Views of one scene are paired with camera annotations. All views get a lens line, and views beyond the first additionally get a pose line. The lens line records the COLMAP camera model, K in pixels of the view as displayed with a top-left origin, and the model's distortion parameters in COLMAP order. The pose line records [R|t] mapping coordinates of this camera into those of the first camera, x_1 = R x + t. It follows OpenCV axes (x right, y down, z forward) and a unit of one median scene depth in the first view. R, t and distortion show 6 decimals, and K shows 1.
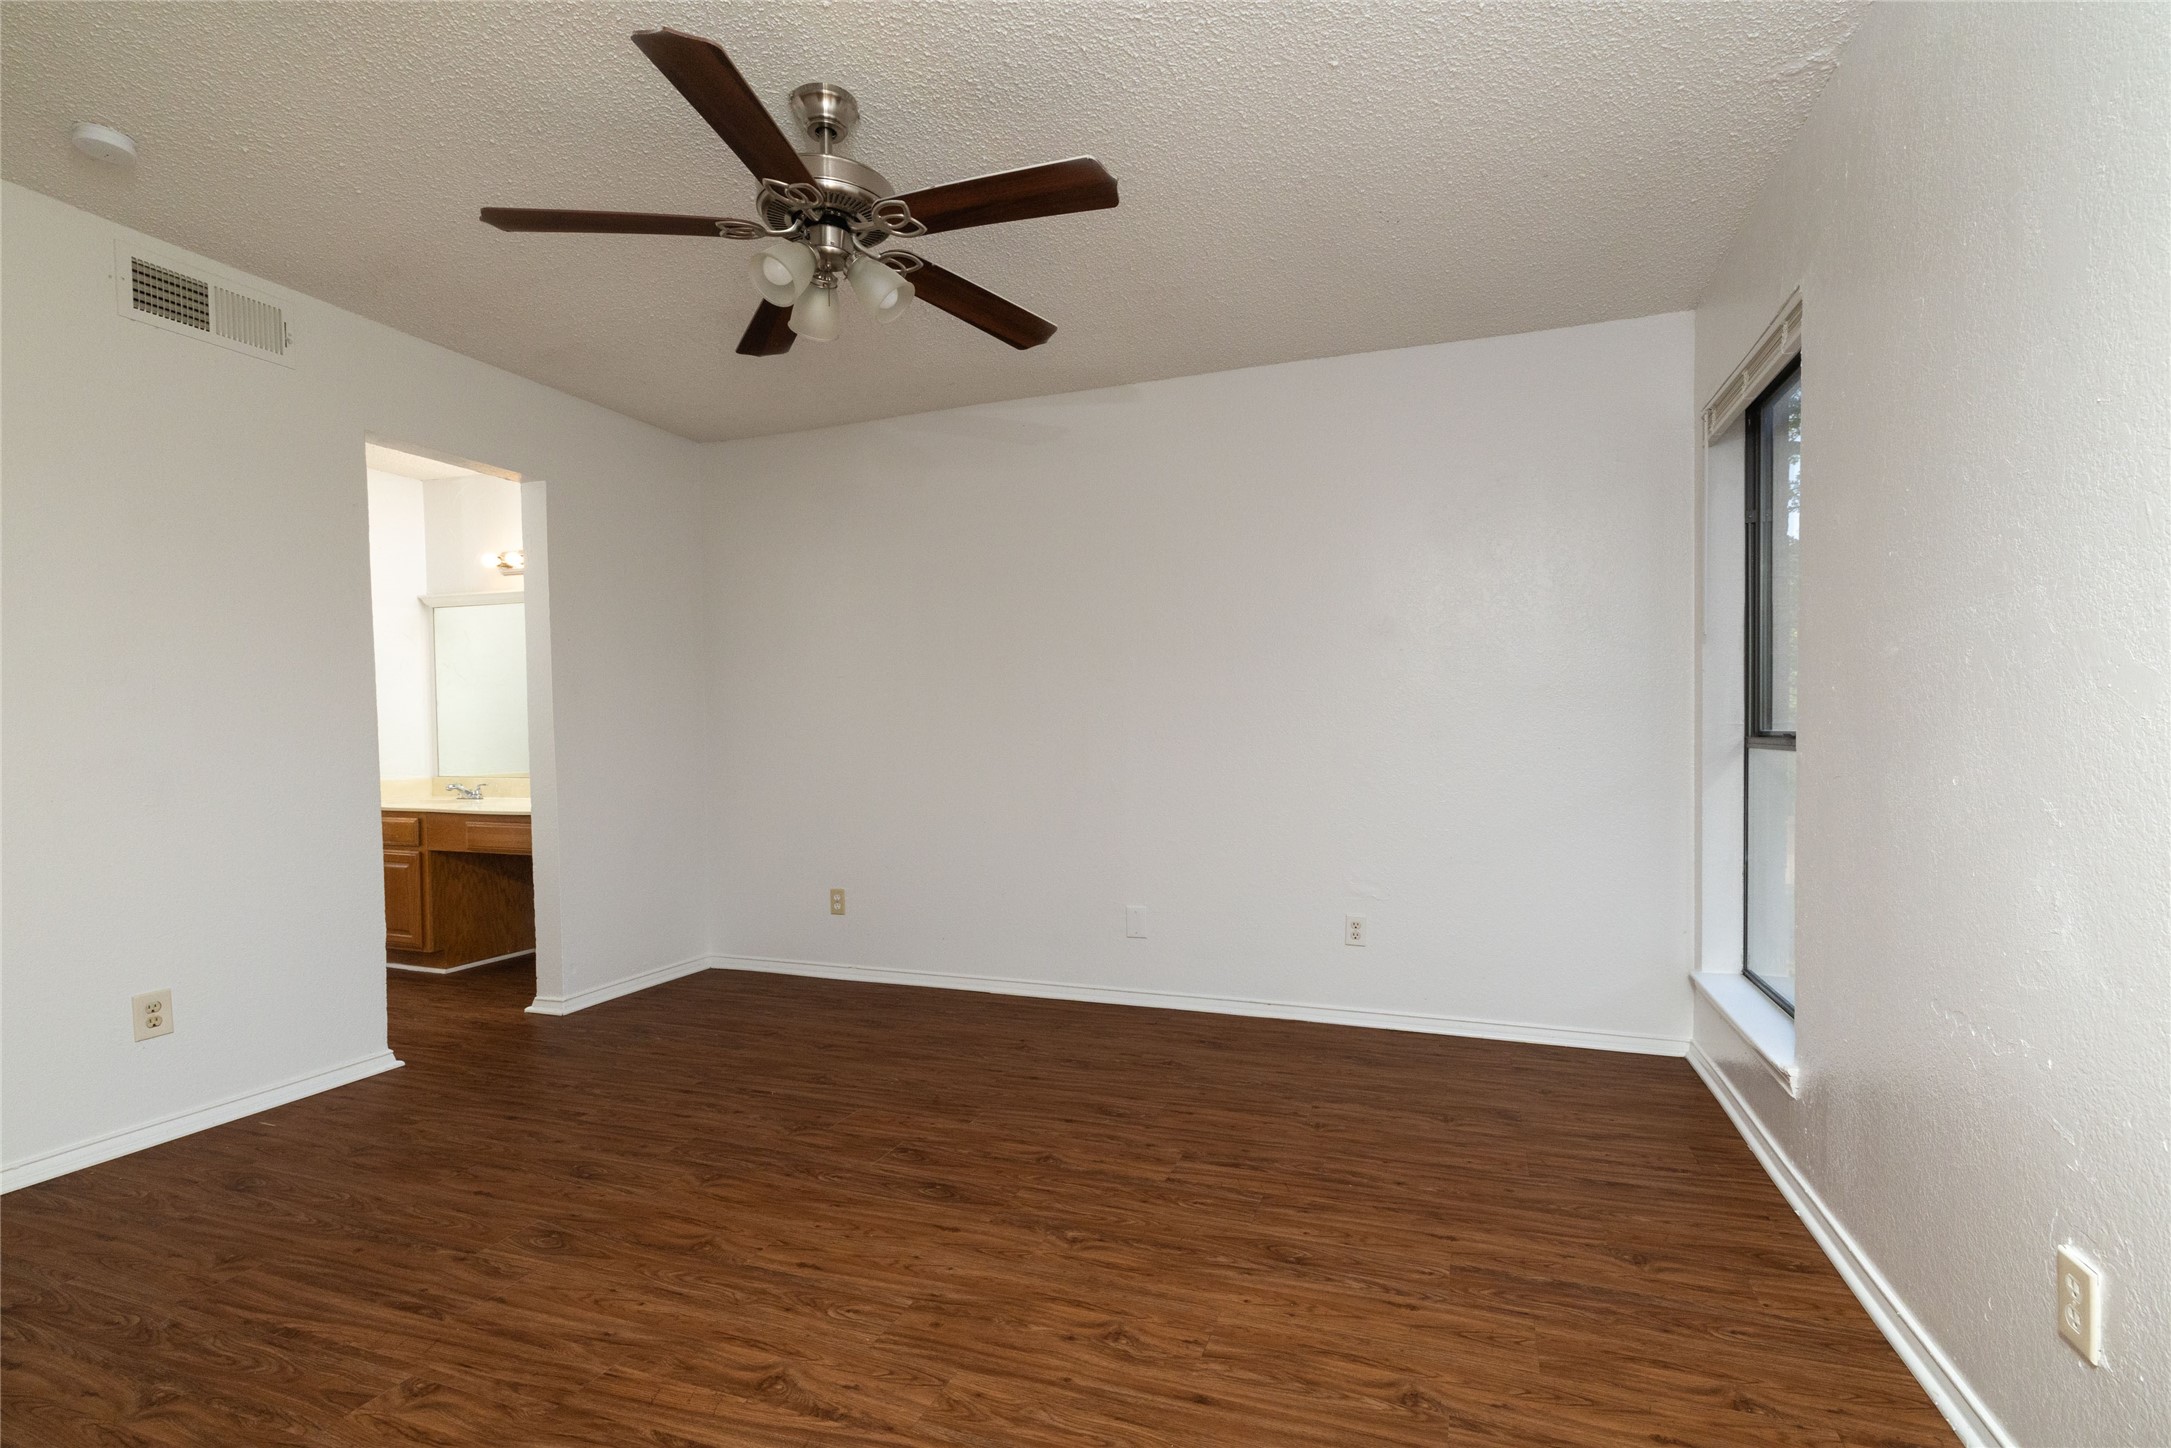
lens RADIAL K [[944.2, 0, 1144.9], [0, 944.2, 741.2], [0, 0, 1]] dist [-0.003350, 0.001041]
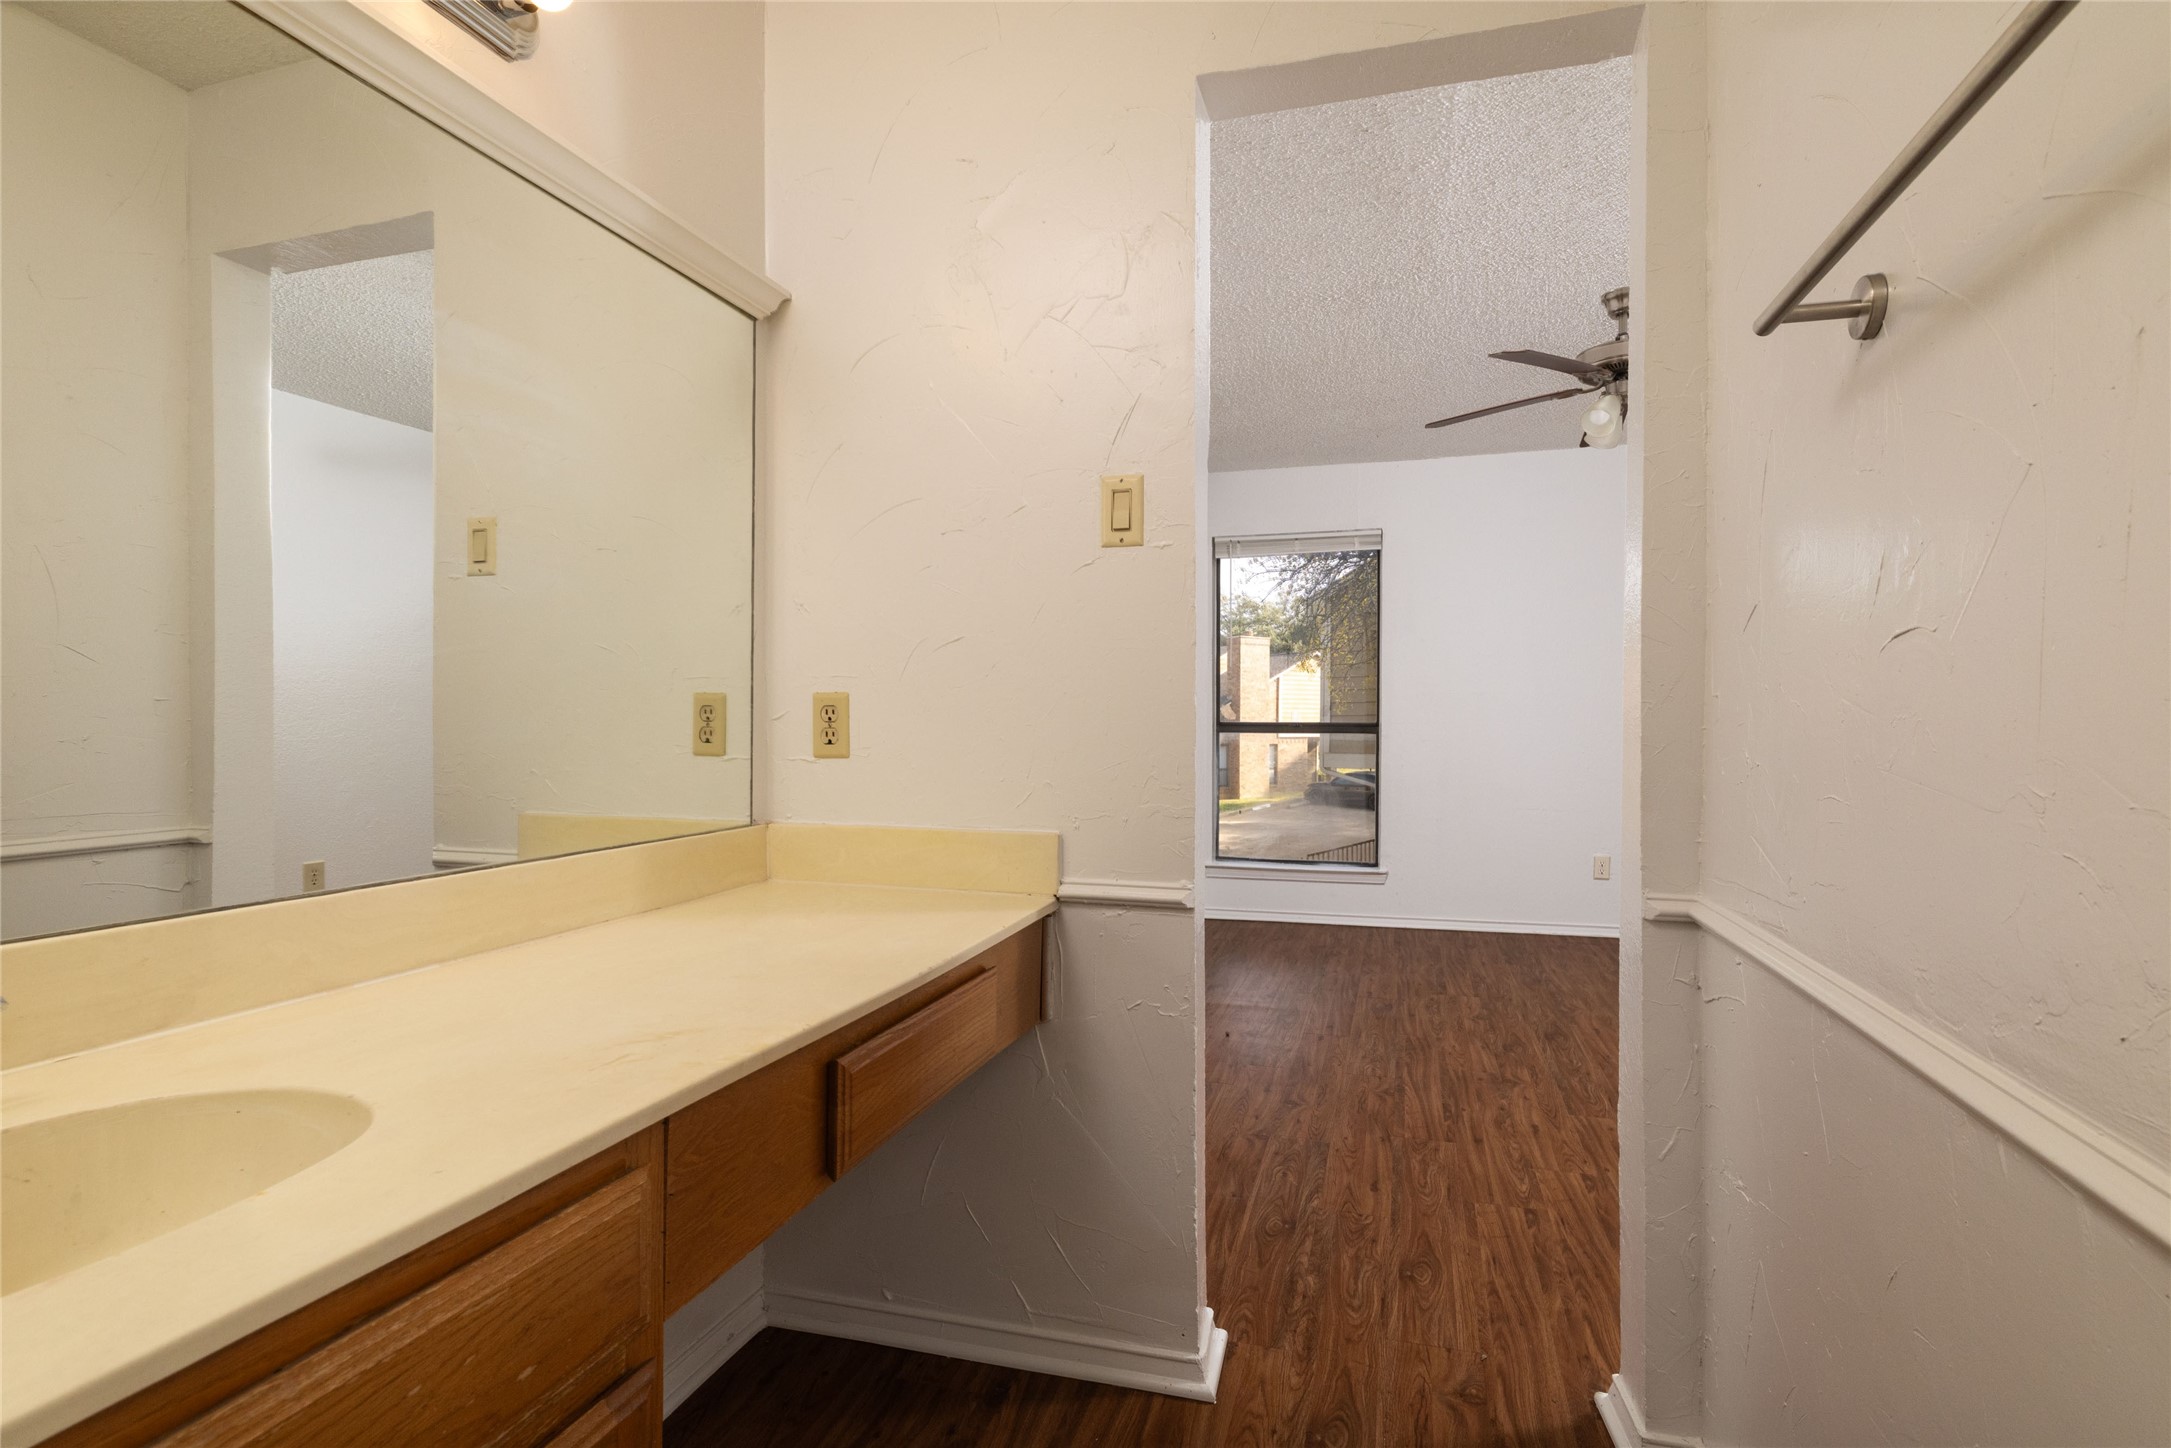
lens RADIAL K [[1074.2, 0, 1065.2], [0, 1074.2, 729.7], [0, 0, 1]] dist [-0.002351, 0.000559]
pose [[-0.018985, 0.002324, 0.999817, -1.676614], [0.008808, 0.999959, -0.002157, 0.005777], [-0.999781, 0.008765, -0.019005, 1.616048]]
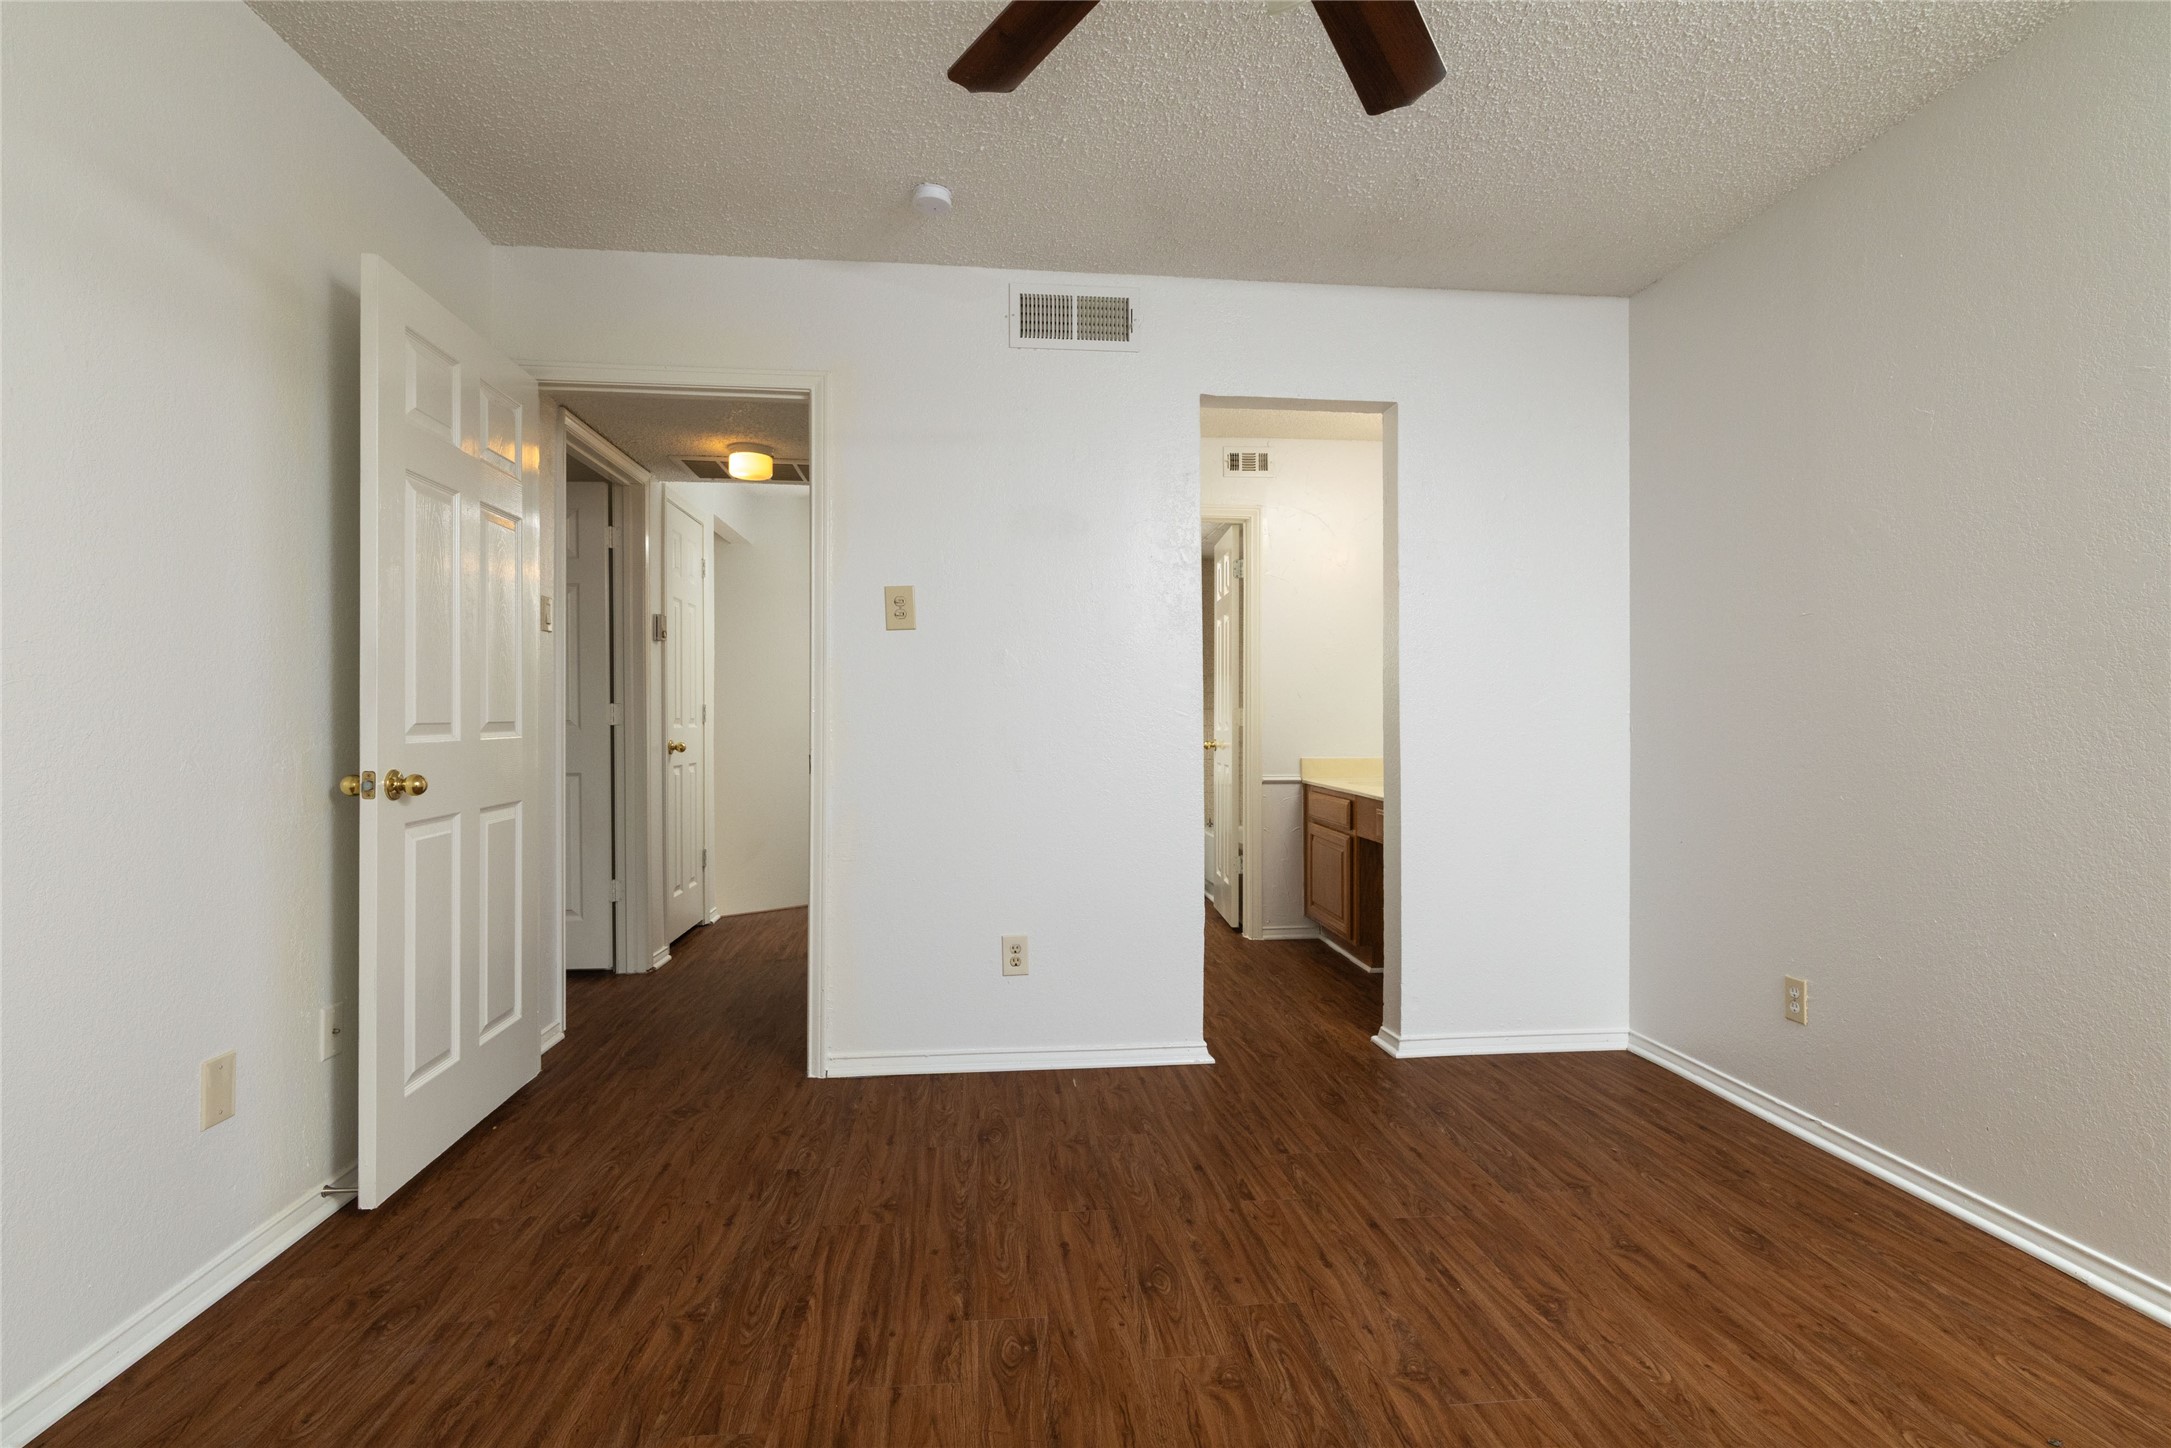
lens RADIAL K [[1074.2, 0, 1088.4], [0, 1074.2, 721.7], [0, 0, 1]] dist [-0.002351, 0.000559]
pose [[0.411515, 0.011257, -0.911333, 0.166811], [-0.013061, 0.999894, 0.006453, -0.000959], [0.911309, 0.009248, 0.411619, 0.562314]]
